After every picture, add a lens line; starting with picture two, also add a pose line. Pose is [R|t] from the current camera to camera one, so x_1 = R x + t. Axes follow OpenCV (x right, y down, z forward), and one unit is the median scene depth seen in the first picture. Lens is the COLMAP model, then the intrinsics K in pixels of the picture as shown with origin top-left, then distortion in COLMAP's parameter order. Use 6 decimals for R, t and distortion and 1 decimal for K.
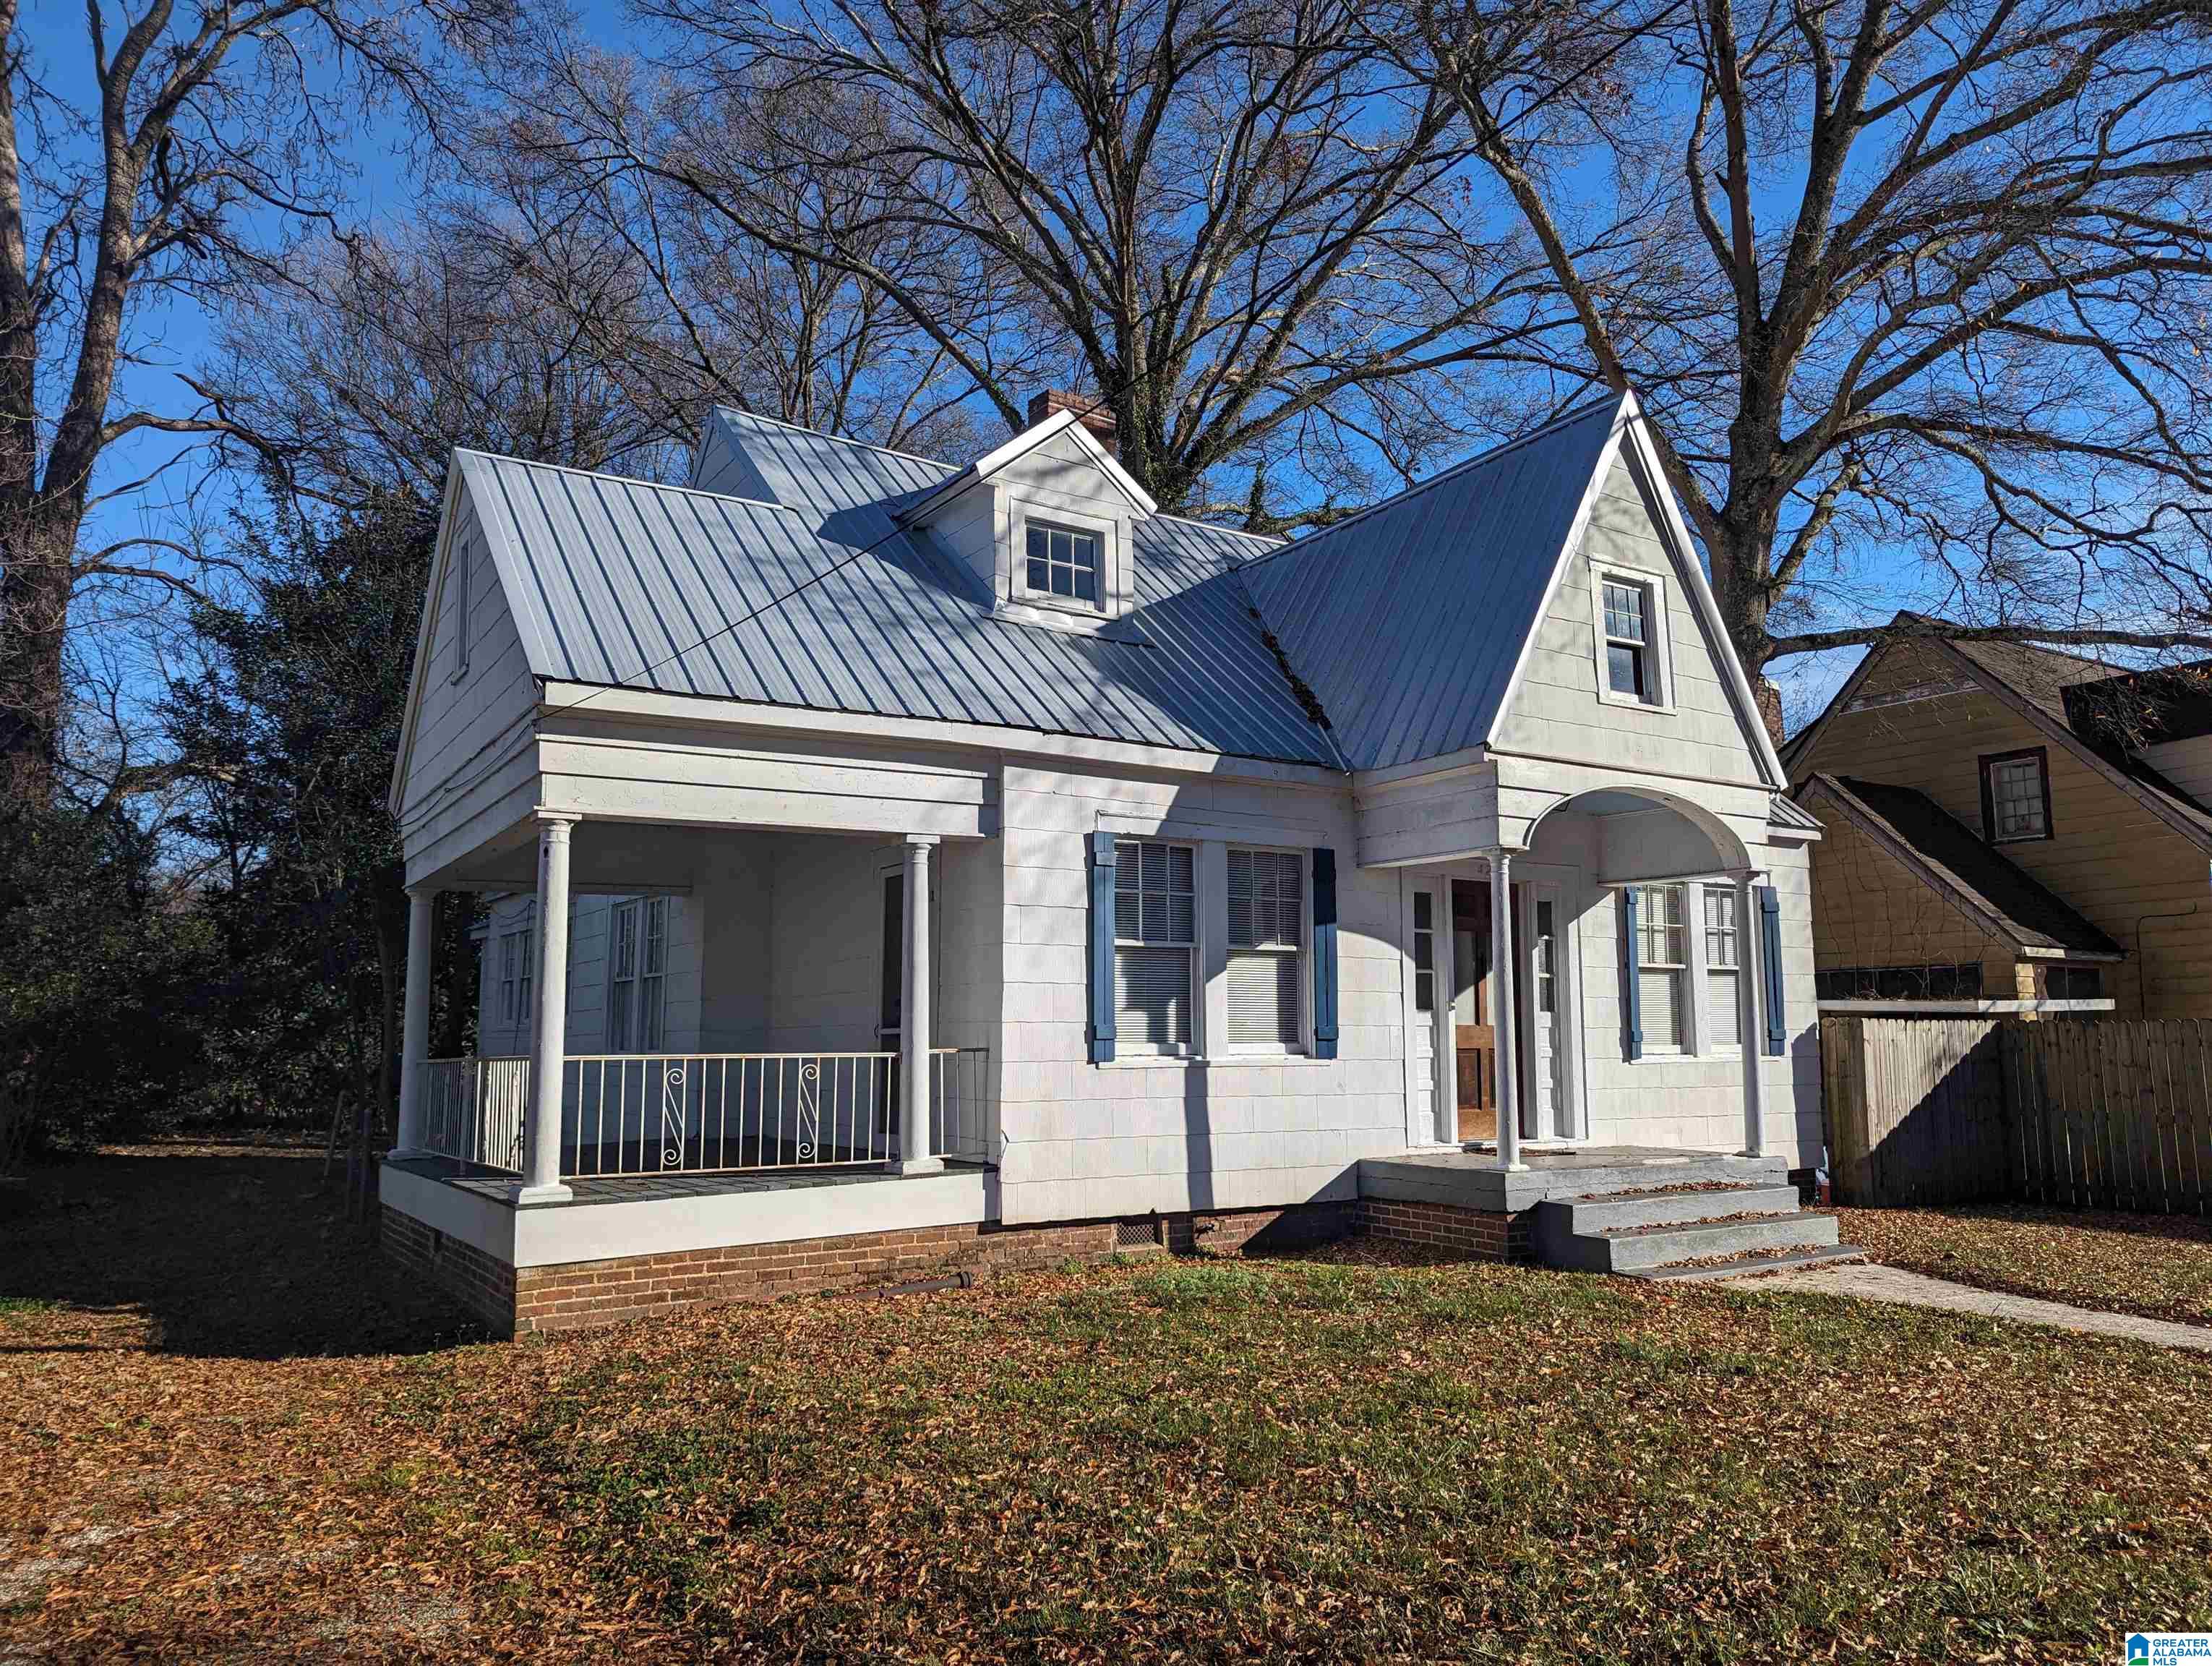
lens RADIAL K [[1547.9, 0, 1114.6], [0, 1547.9, 836.7], [0, 0, 1]] dist [0.035242, -0.023815]
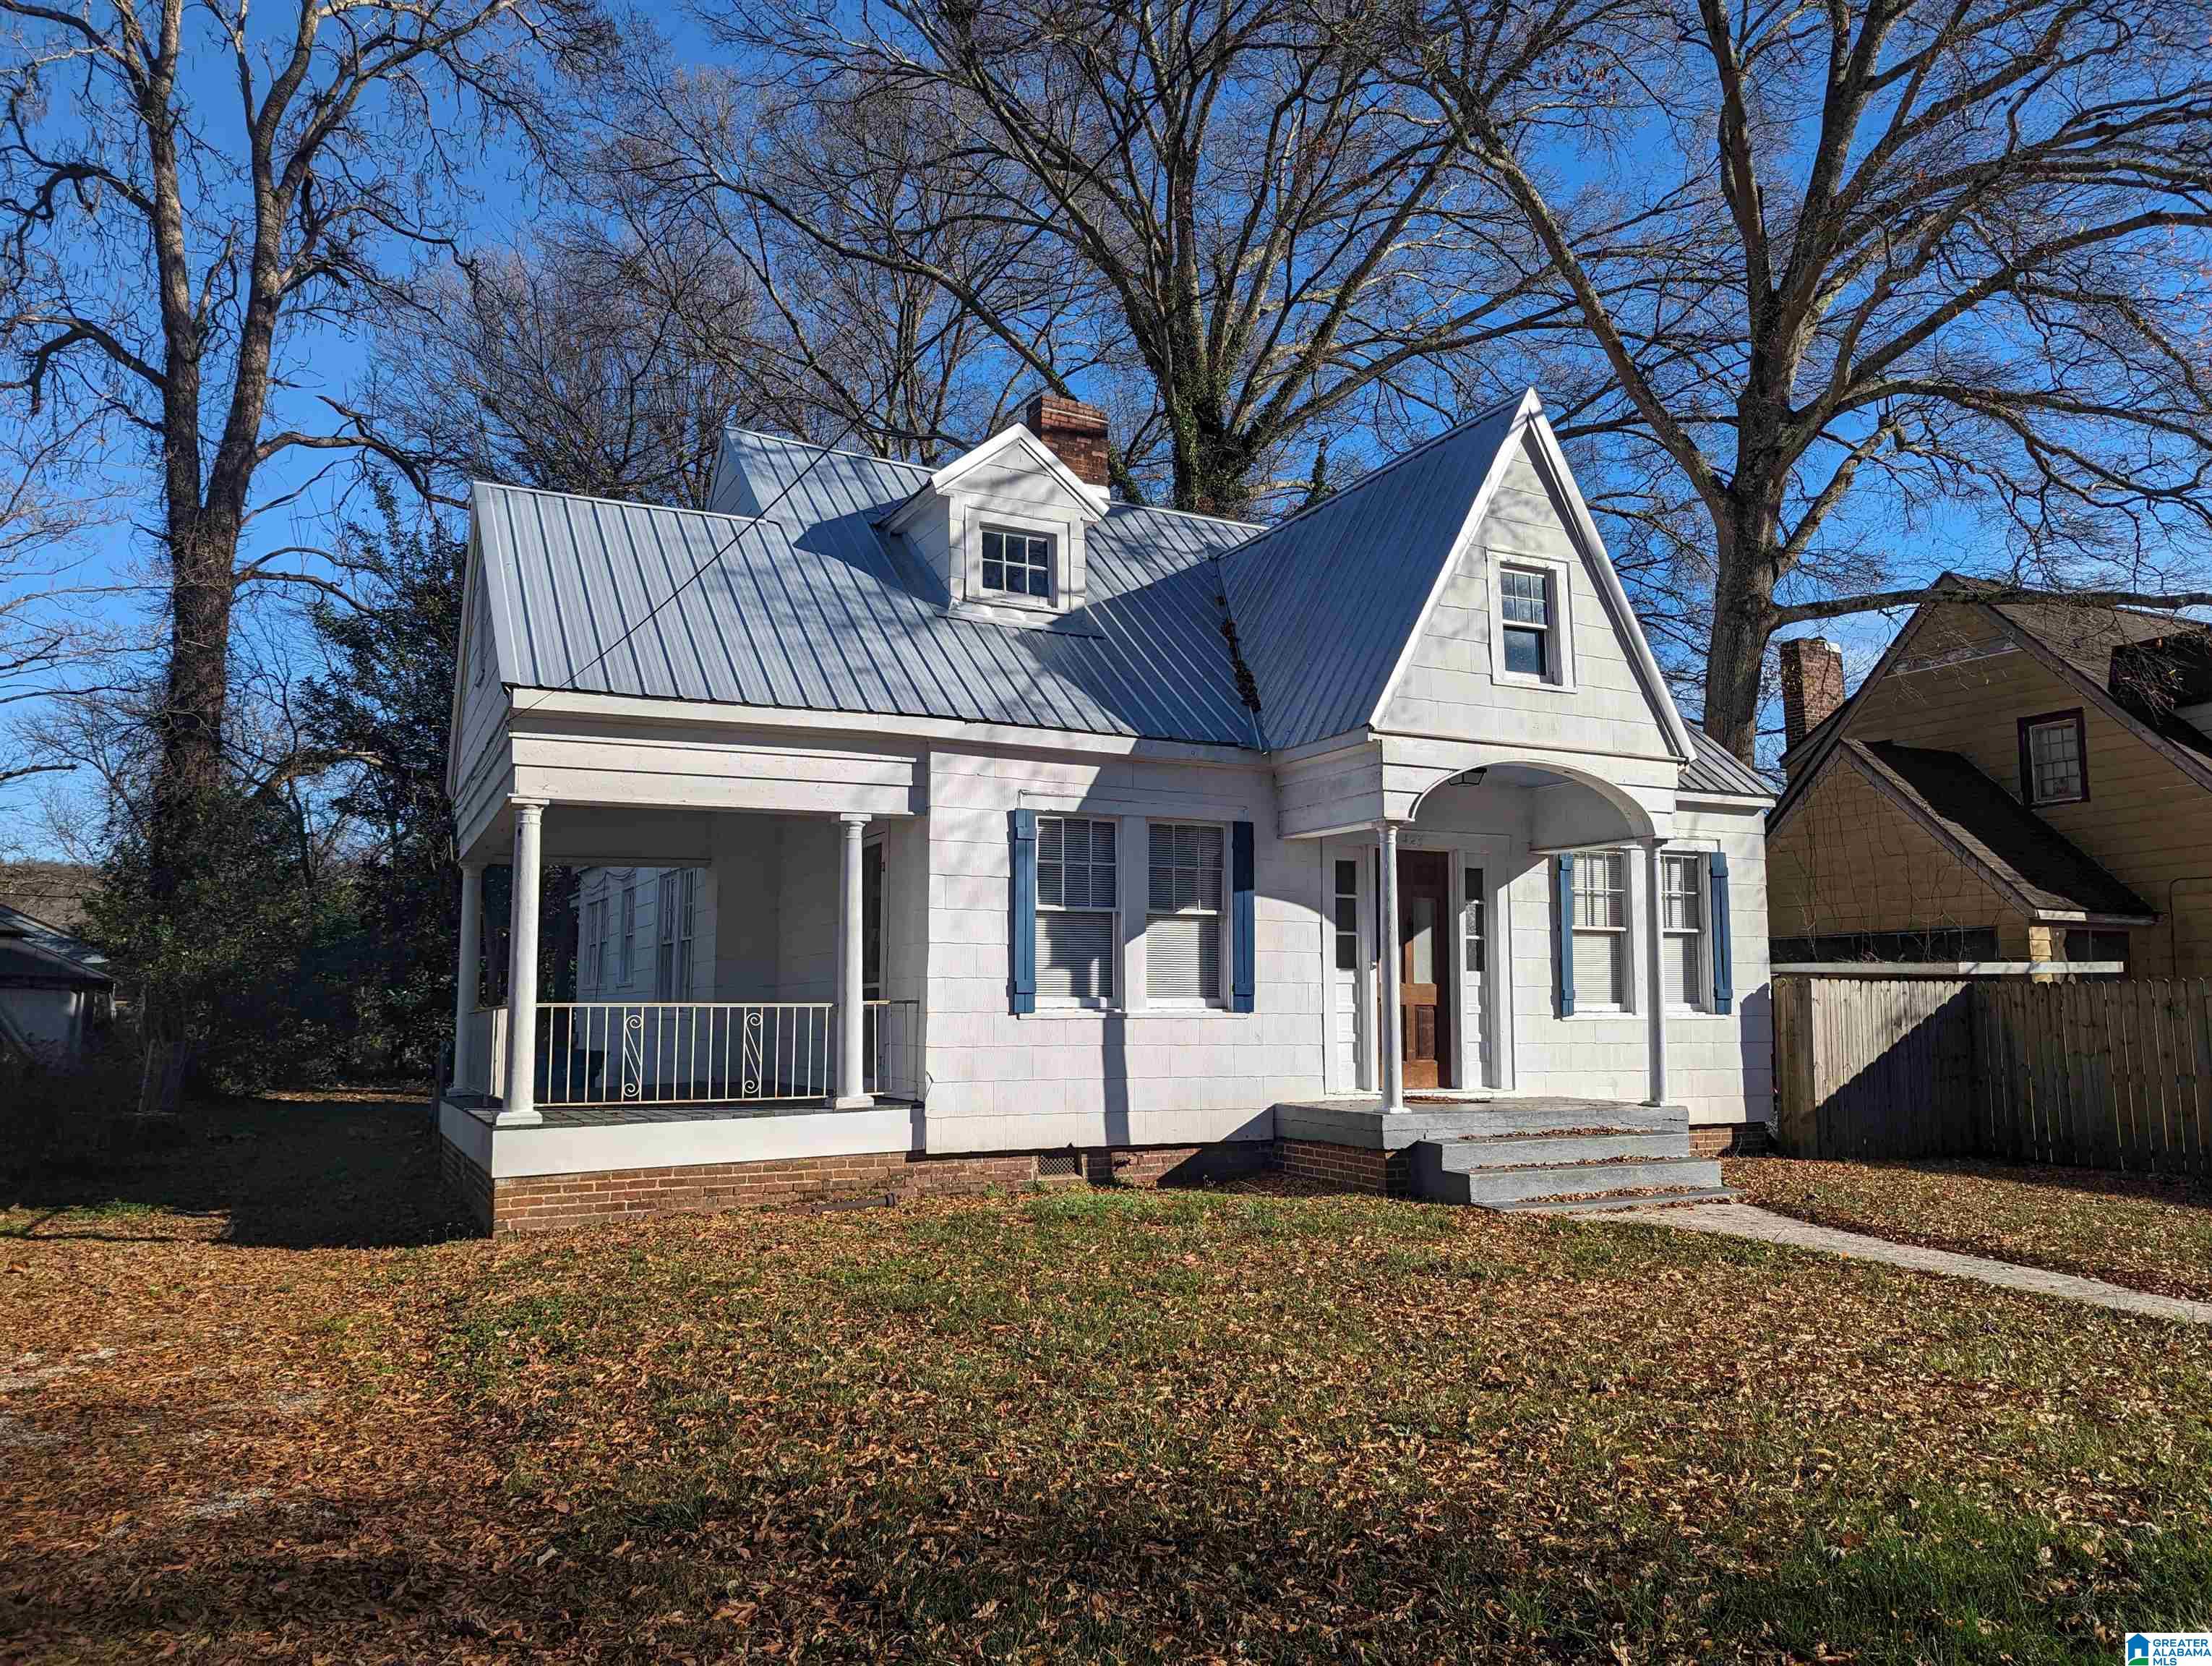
lens RADIAL K [[1547.9, 0, 1101.3], [0, 1547.9, 839.6], [0, 0, 1]] dist [0.035242, -0.023815]
pose [[0.994098, -0.007532, -0.108224, 0.149253], [0.009972, 0.999708, 0.022024, -0.004413], [0.108026, -0.022973, 0.993883, -0.096219]]
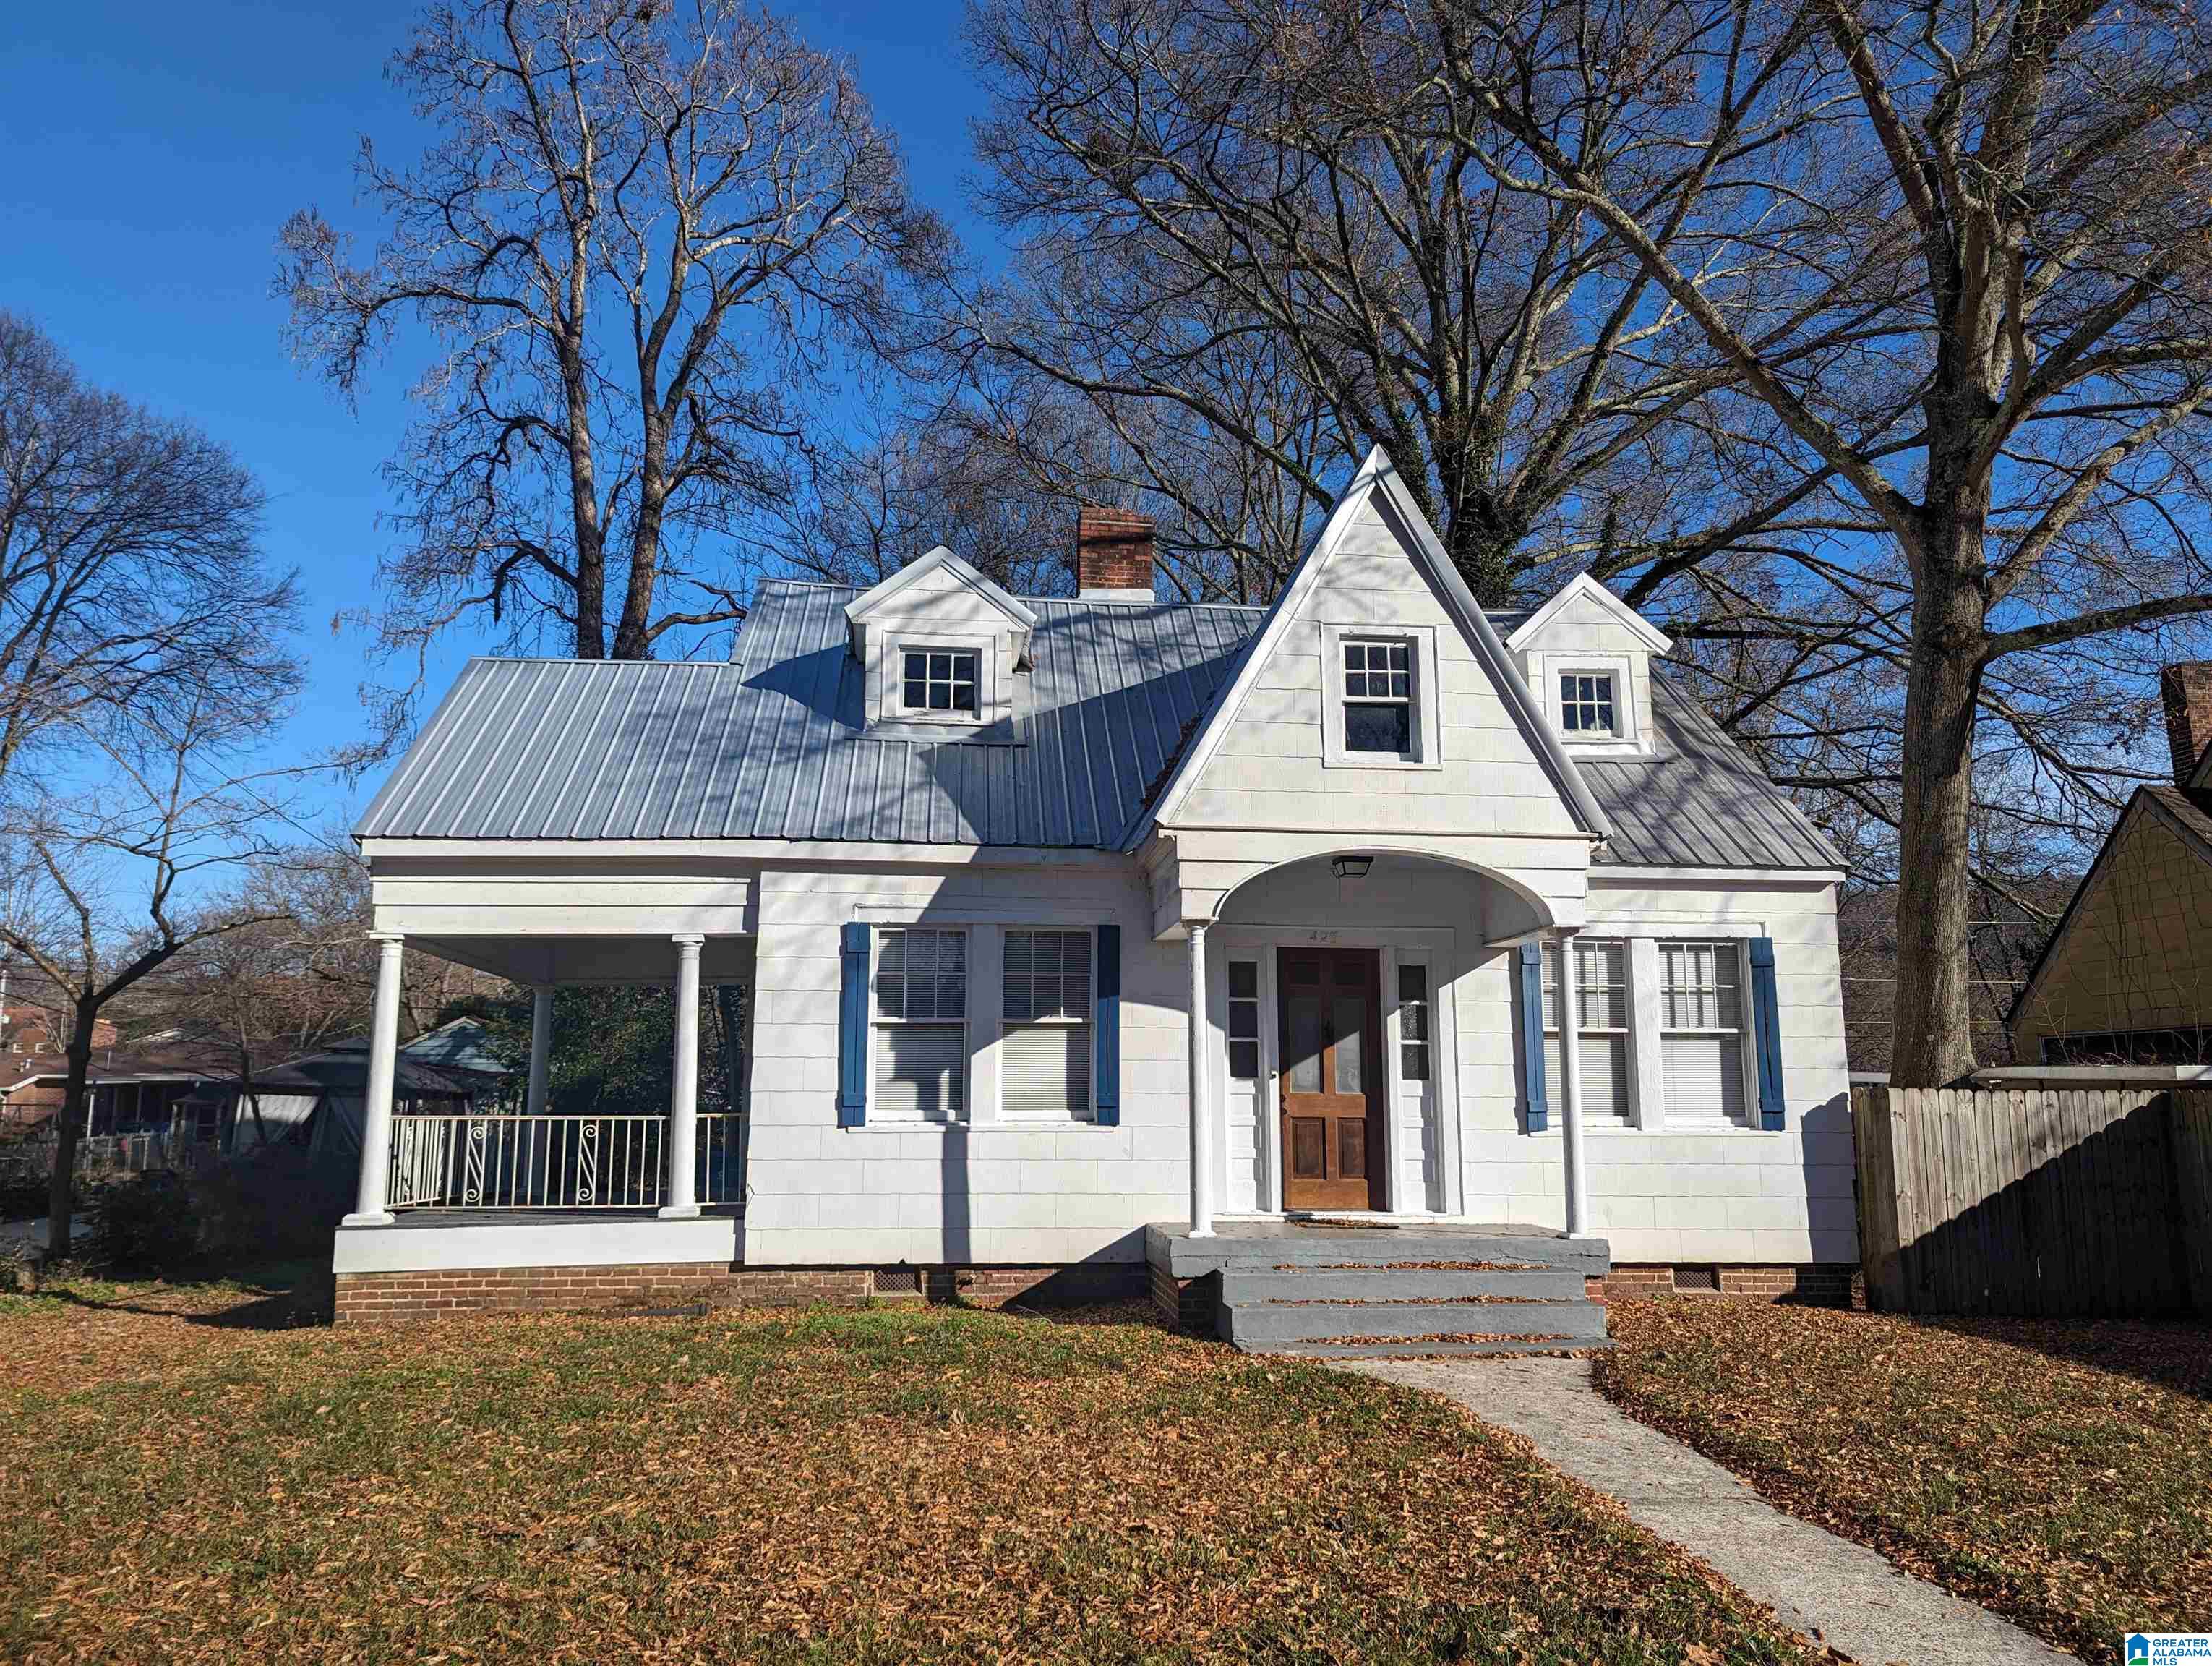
lens RADIAL K [[1547.9, 0, 1114.9], [0, 1547.9, 837.3], [0, 0, 1]] dist [0.035242, -0.023815]
pose [[0.892932, -0.071184, -0.444529, 0.595232], [0.052070, 0.997123, -0.055080, 0.005916], [0.447171, 0.026036, 0.894070, 0.053618]]
